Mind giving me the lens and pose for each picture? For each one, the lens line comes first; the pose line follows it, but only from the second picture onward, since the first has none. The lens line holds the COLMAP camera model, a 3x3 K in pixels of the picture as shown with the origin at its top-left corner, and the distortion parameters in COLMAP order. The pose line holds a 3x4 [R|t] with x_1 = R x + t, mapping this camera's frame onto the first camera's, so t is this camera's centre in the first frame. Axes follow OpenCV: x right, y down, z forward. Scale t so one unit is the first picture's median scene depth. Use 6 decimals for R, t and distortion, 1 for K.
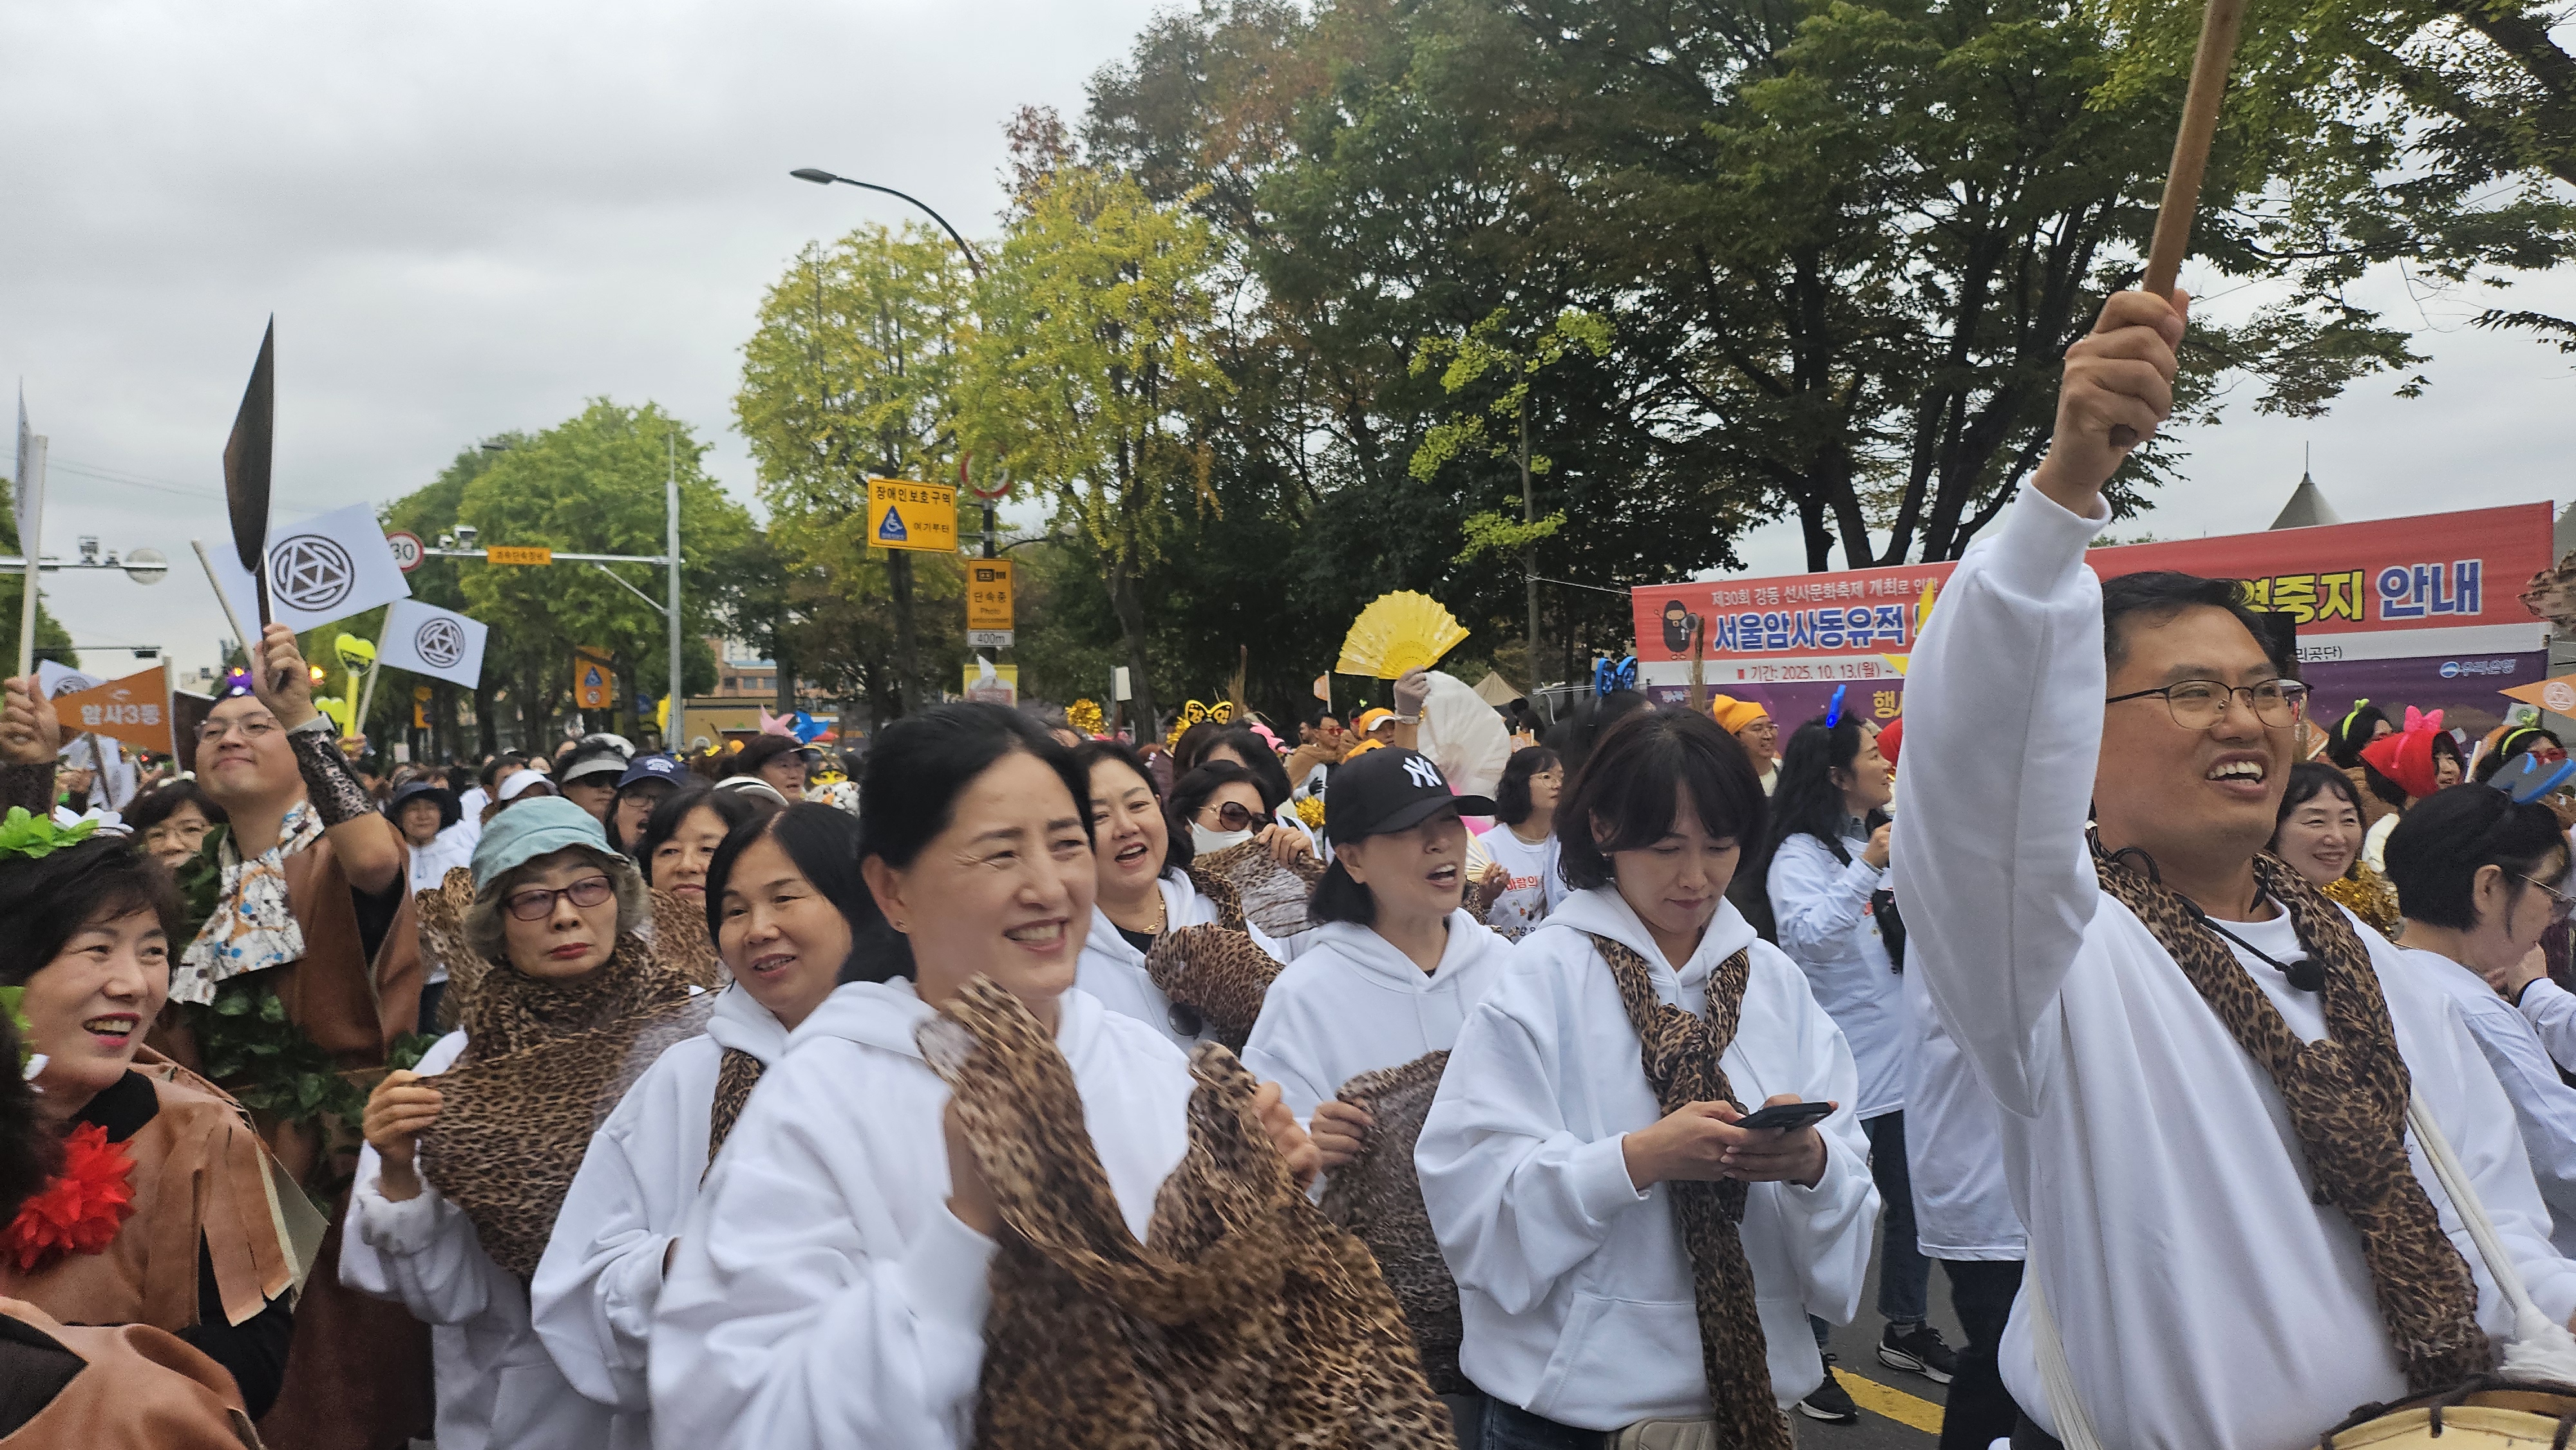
lens RADIAL K [[1949.1, 0, 1285.9], [0, 1949.1, 657.8], [0, 0, 1]] dist [0.088329, -0.101769]
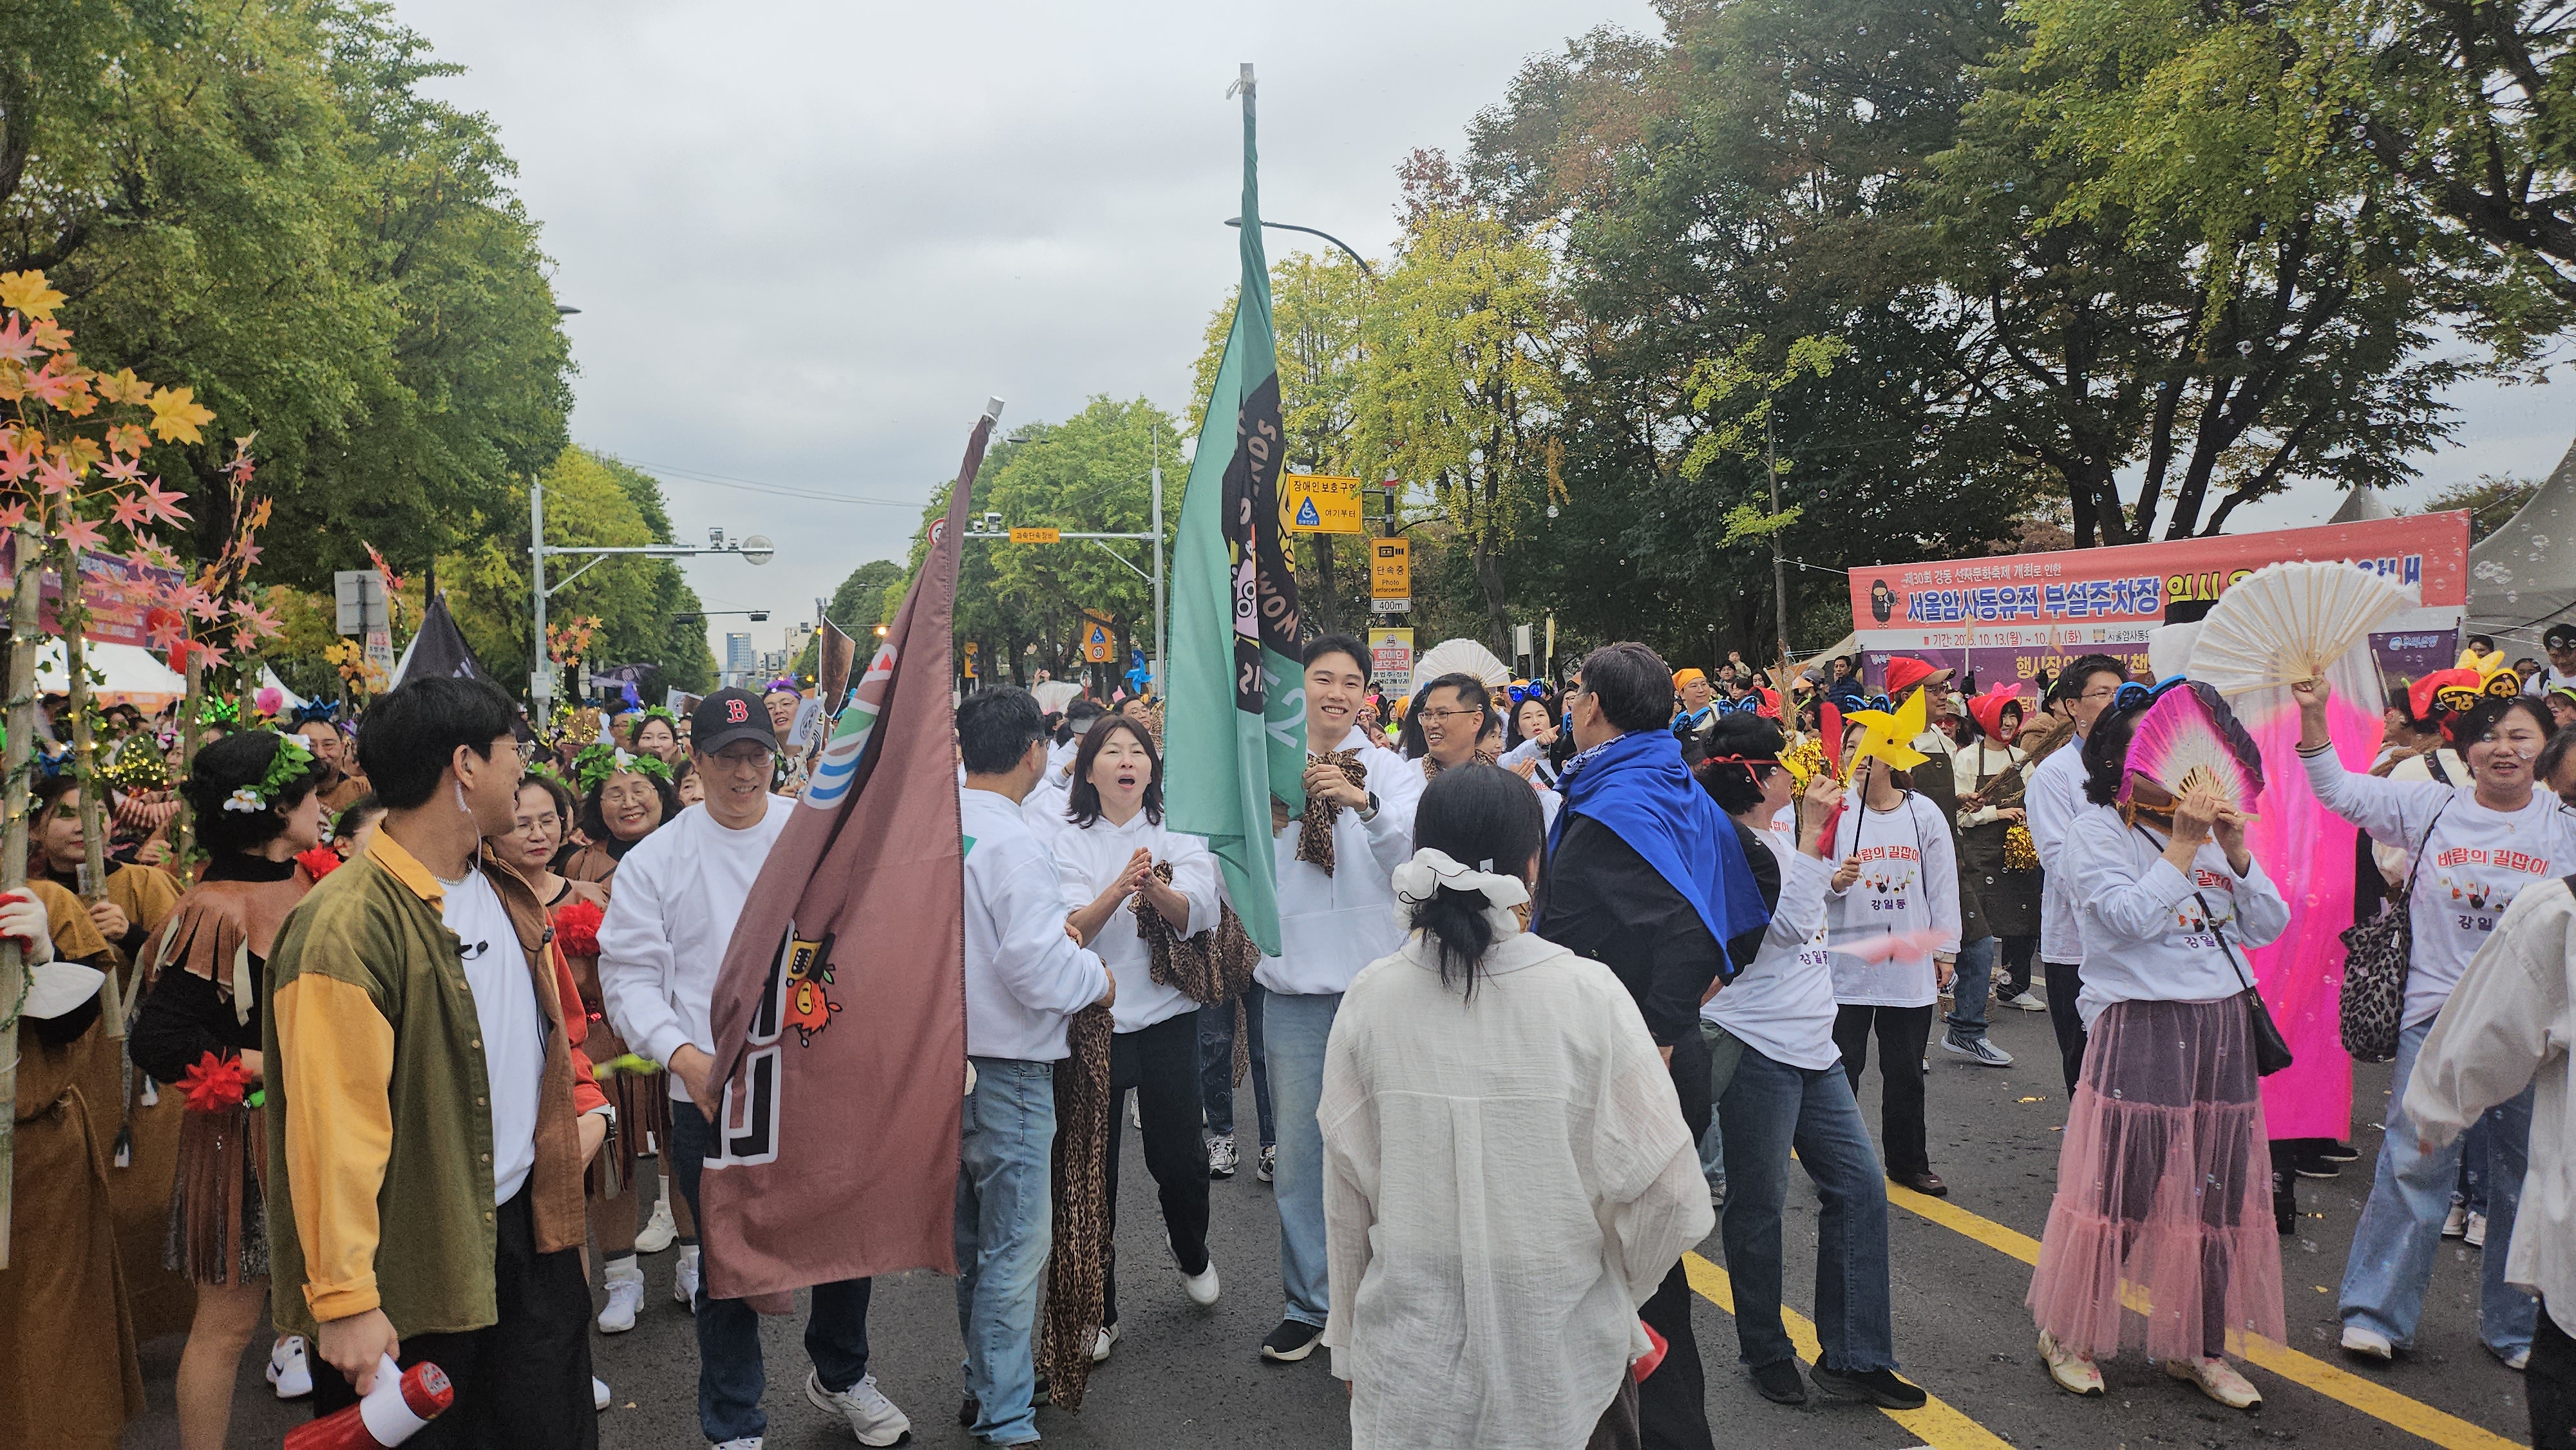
lens RADIAL K [[1949.1, 0, 1285.9], [0, 1949.1, 657.8], [0, 0, 1]] dist [0.088329, -0.101769]
pose [[0.966744, -0.007163, -0.255646, 0.084906], [0.014512, 0.999534, 0.026869, -0.010495], [0.255334, -0.029685, 0.966397, -0.150872]]
